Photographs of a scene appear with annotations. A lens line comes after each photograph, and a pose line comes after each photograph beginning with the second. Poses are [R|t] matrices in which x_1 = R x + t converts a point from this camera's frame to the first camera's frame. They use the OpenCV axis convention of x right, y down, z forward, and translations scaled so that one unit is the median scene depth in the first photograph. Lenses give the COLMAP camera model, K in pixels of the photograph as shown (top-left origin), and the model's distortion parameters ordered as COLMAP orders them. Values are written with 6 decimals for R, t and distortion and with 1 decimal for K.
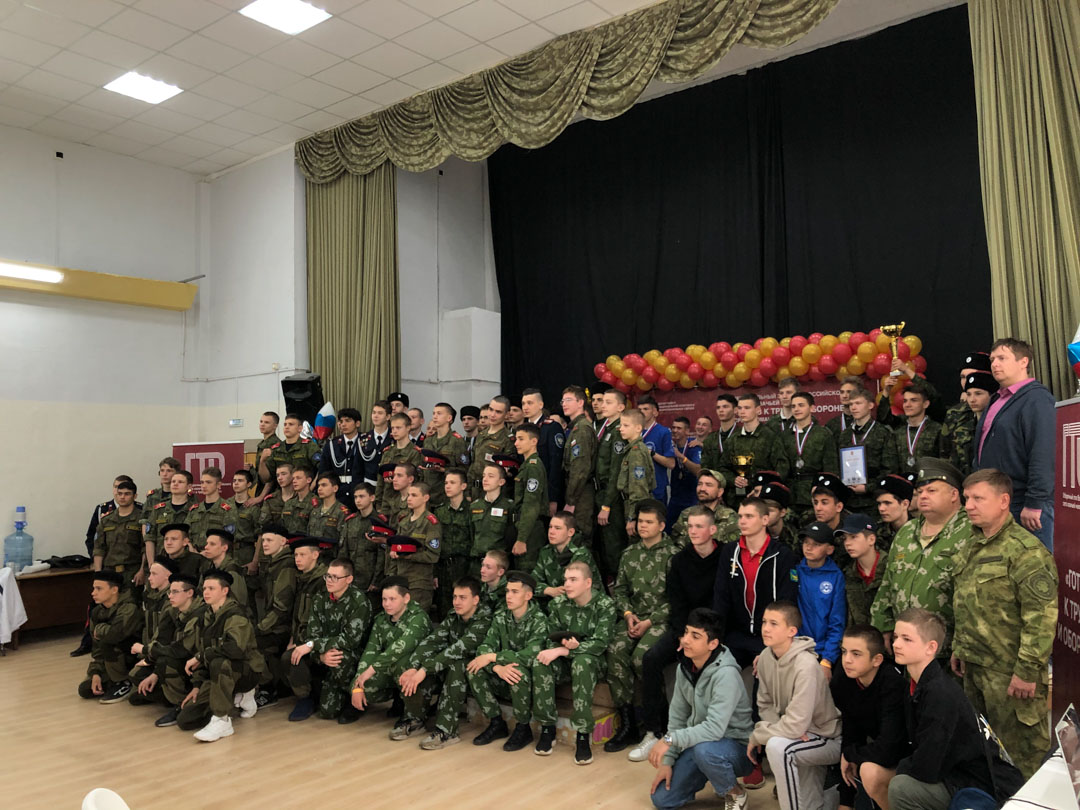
lens RADIAL K [[878.1, 0, 538.2], [0, 878.1, 342.9], [0, 0, 1]] dist [0.149540, -0.419211]
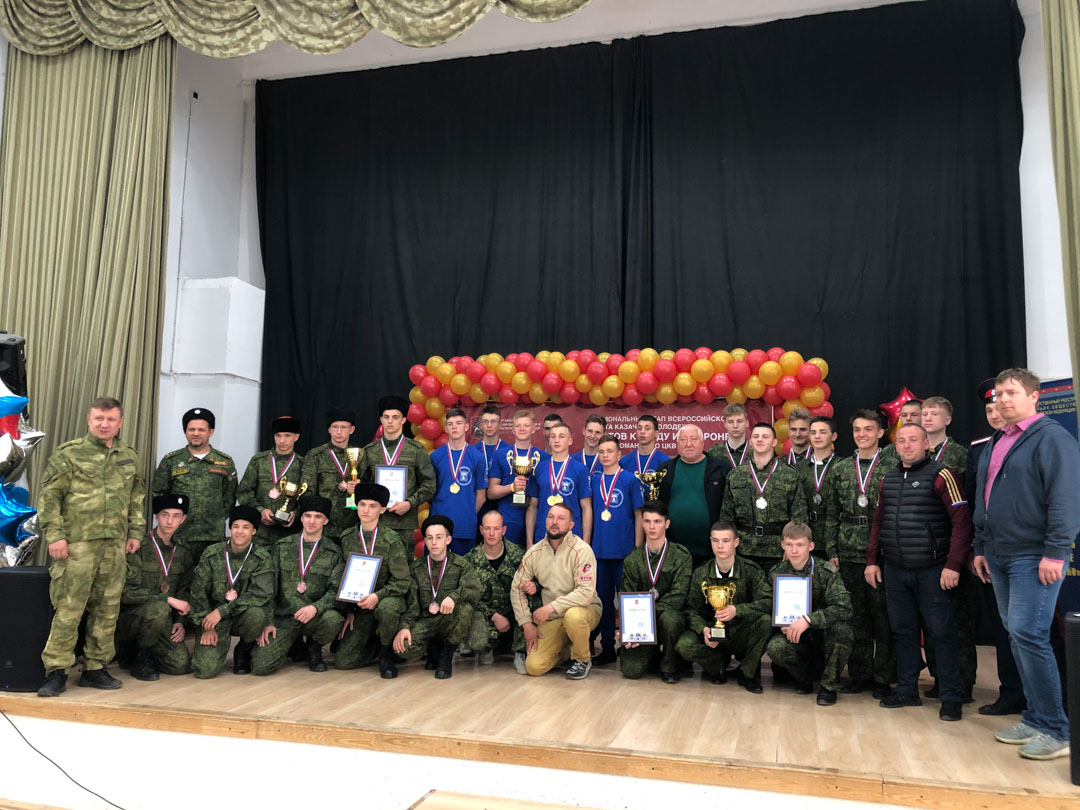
lens RADIAL K [[869.0, 0, 539.8], [0, 869.0, 362.0], [0, 0, 1]] dist [0.041923, -0.068735]
pose [[0.916480, 0.085689, 0.390797, -0.150634], [-0.082109, 0.996287, -0.025895, 0.036088], [-0.391565, -0.008356, 0.920113, 0.281196]]
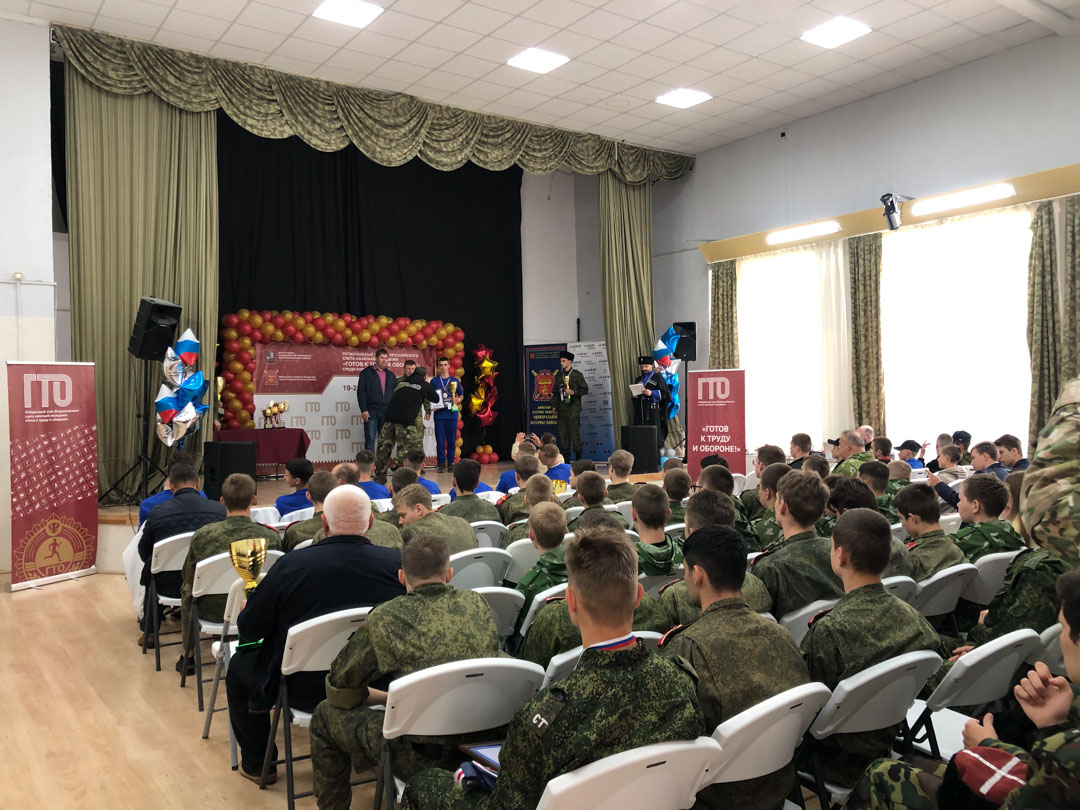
lens RADIAL K [[869.0, 0, 539.8], [0, 869.0, 362.0], [0, 0, 1]] dist [0.041923, -0.068735]
pose [[0.268447, 0.060300, 0.961405, -1.078395], [-0.107969, 0.993633, -0.032173, 0.089019], [-0.957225, -0.095165, 0.273249, 0.323844]]
